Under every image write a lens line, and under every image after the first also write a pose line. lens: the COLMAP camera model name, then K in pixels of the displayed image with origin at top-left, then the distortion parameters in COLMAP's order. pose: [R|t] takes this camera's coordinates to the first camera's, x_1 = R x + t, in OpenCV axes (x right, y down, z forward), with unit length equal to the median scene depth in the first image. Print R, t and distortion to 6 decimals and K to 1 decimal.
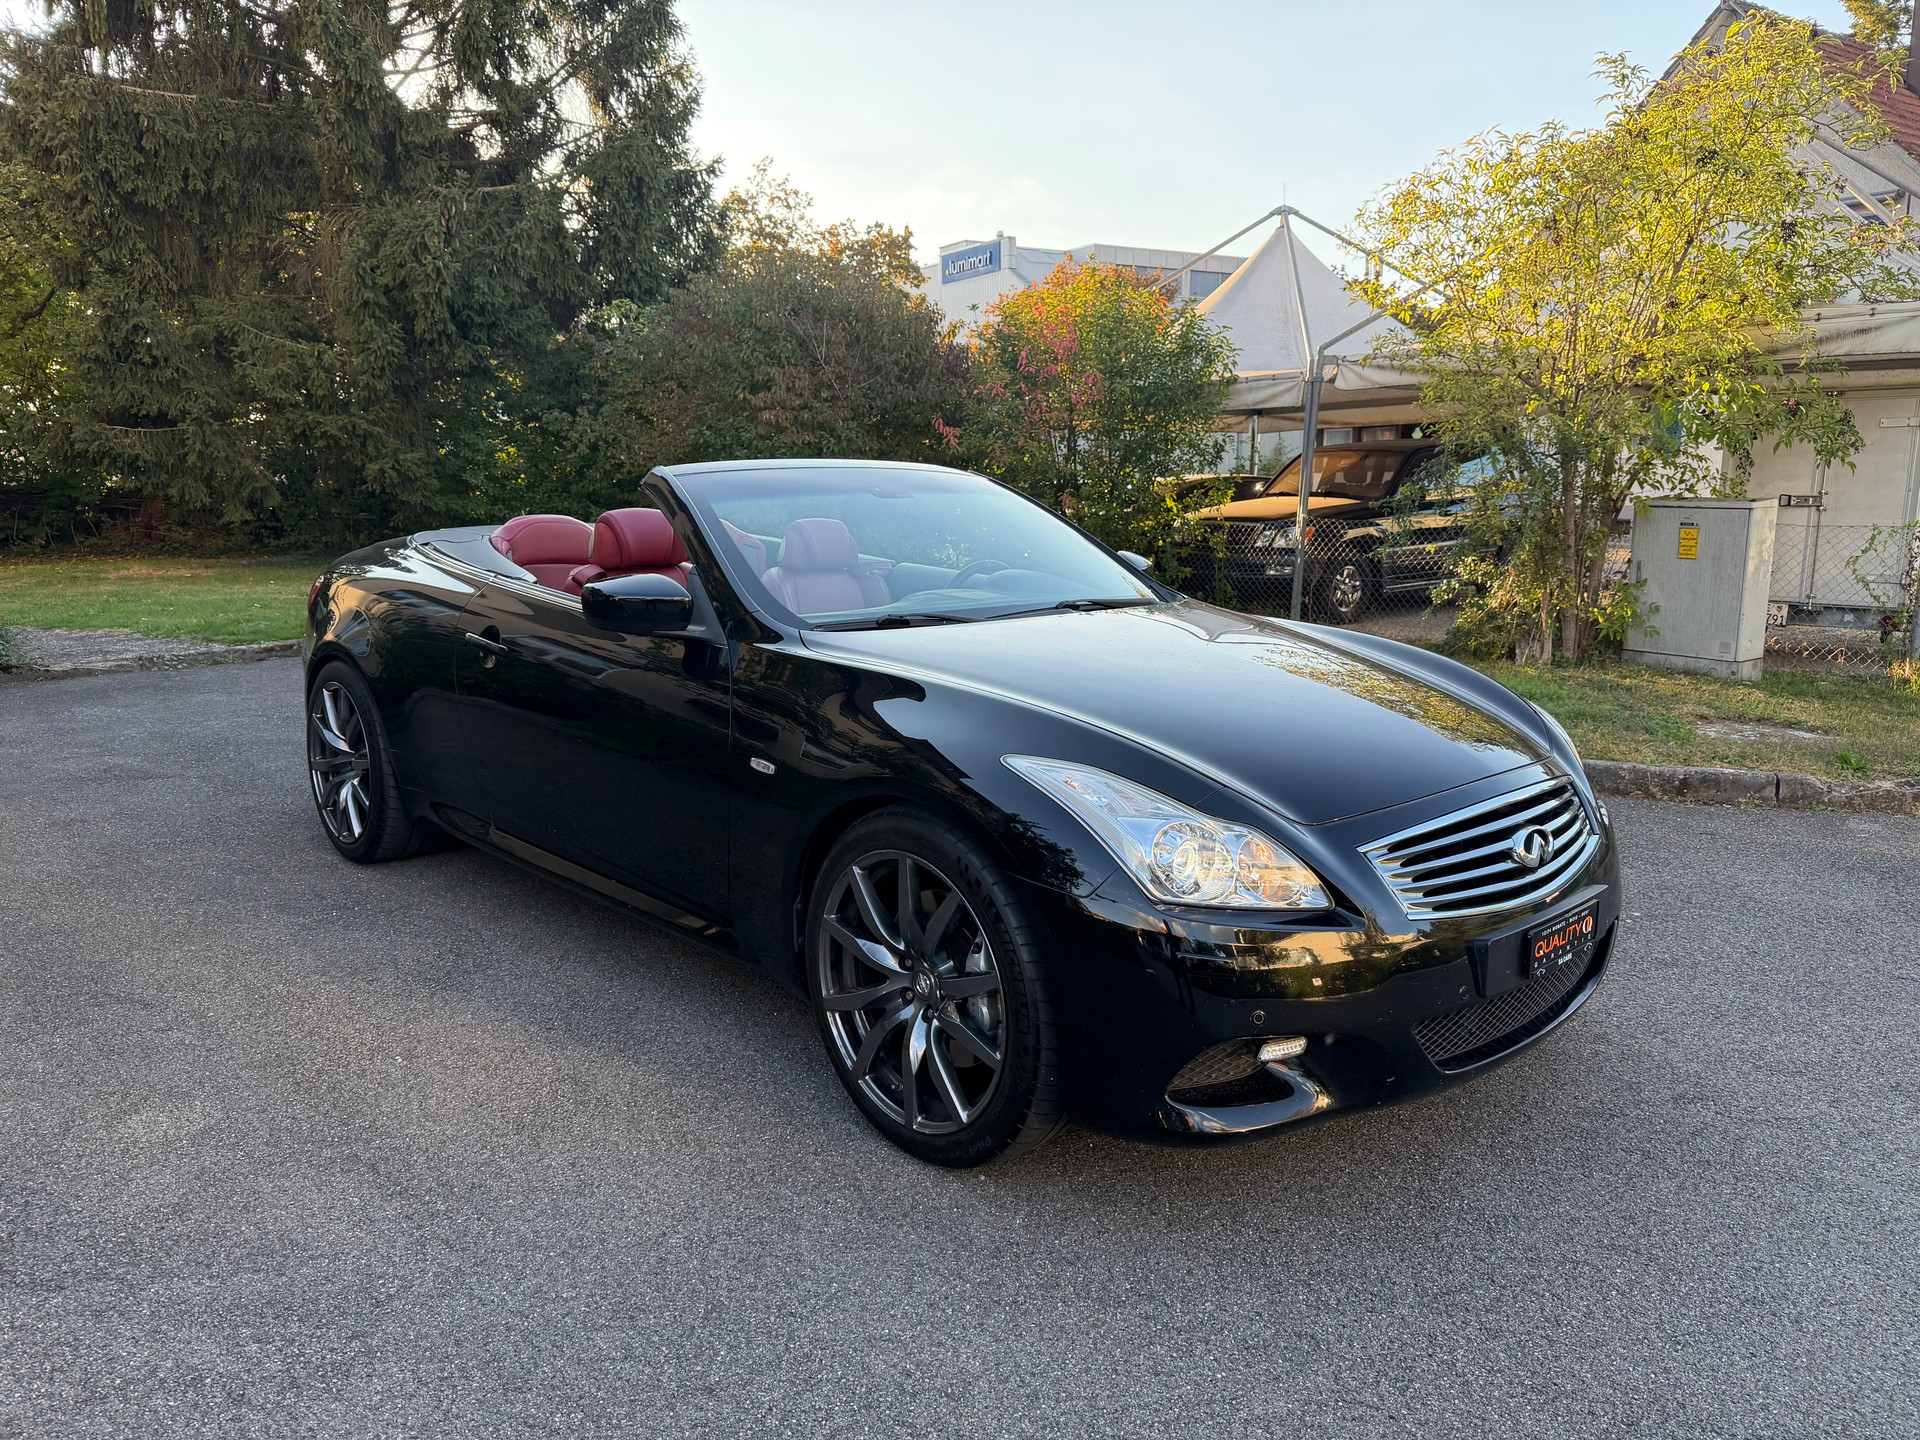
lens RADIAL K [[1394.4, 0, 912.5], [0, 1394.4, 692.5], [0, 0, 1]] dist [0.053296, -0.078079]
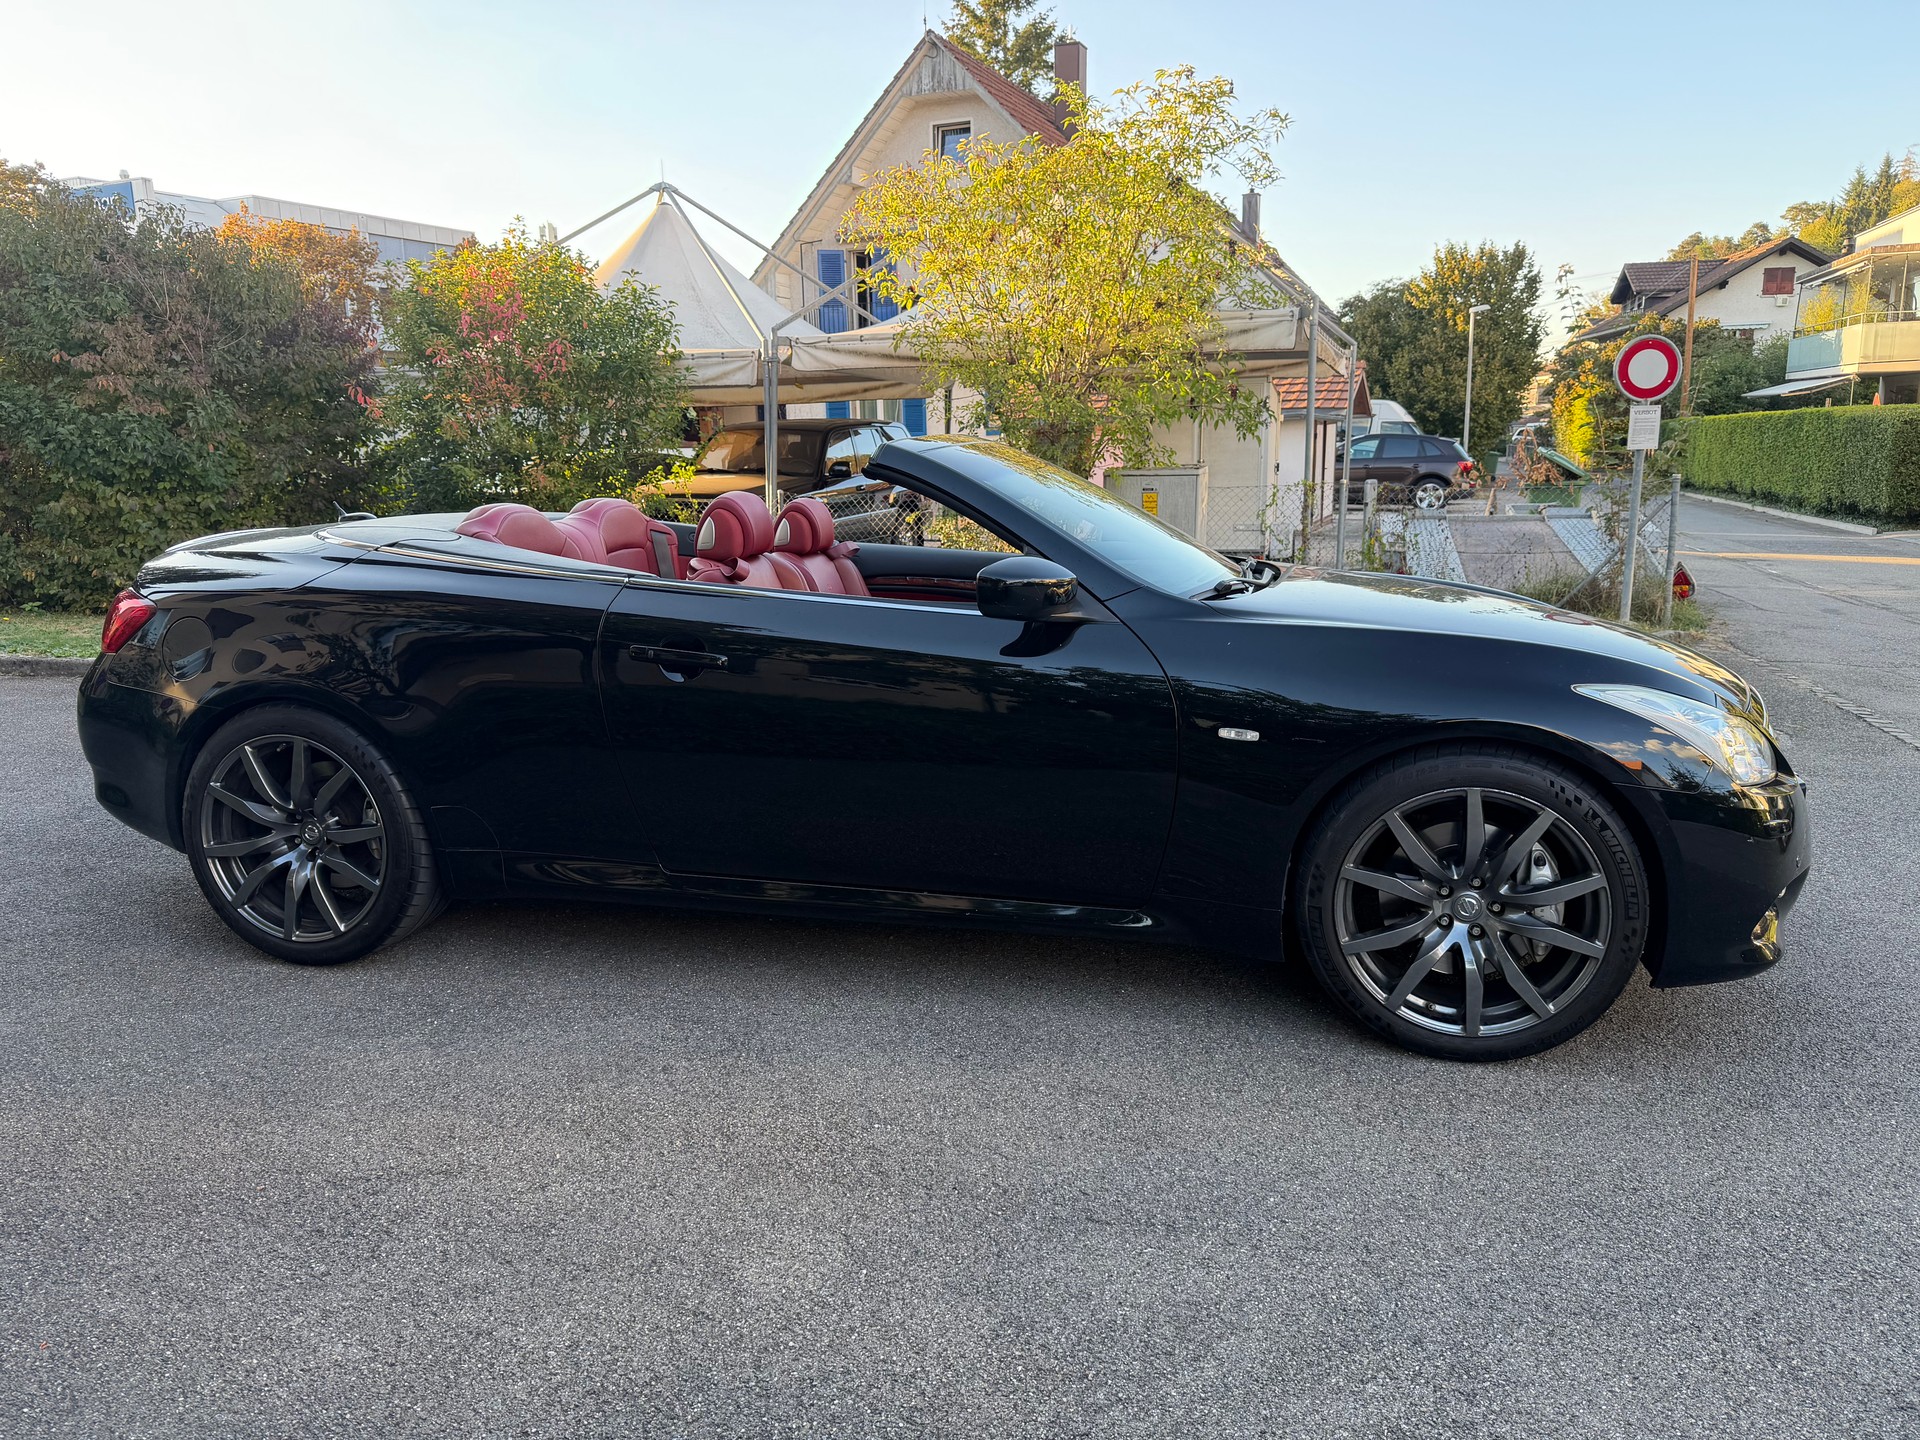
lens RADIAL K [[1391.3, 0, 970.2], [0, 1391.3, 720.0], [0, 0, 1]] dist [0.034984, -0.053918]
pose [[0.821470, -0.117158, 0.558087, -0.275232], [0.098130, 0.993111, 0.064039, -0.013653], [-0.561745, 0.002159, 0.827308, 0.092048]]
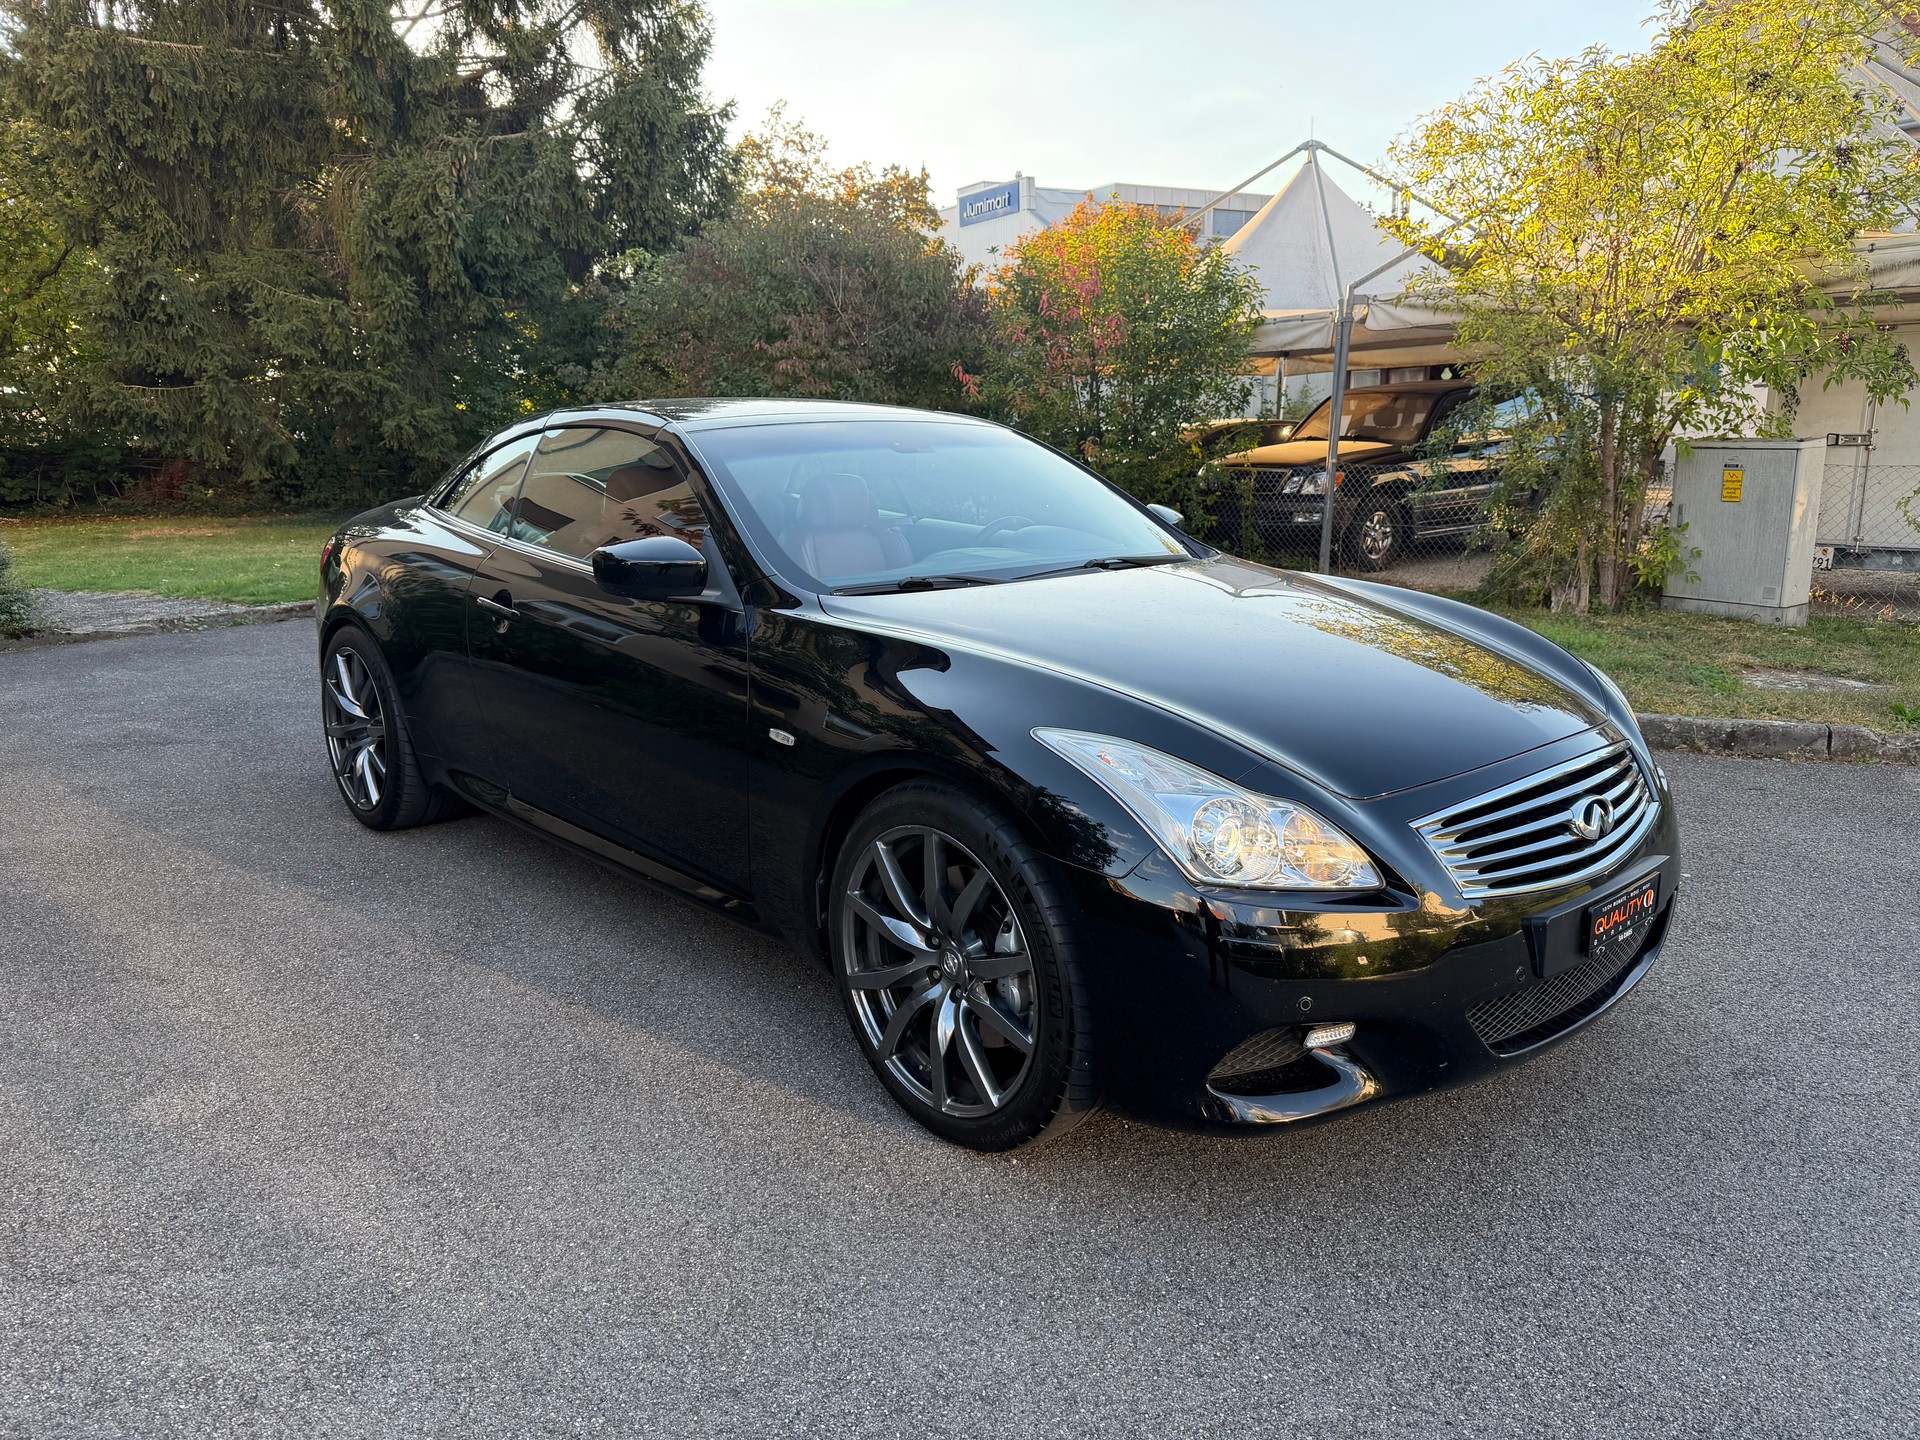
lens RADIAL K [[1395.7, 0, 909.9], [0, 1395.7, 701.7], [0, 0, 1]] dist [0.032849, -0.042657]
pose [[0.999792, -0.010154, -0.017694, -0.000602], [0.010897, 0.999041, 0.042417, -0.004229], [0.017247, -0.042601, 0.998943, 0.014996]]
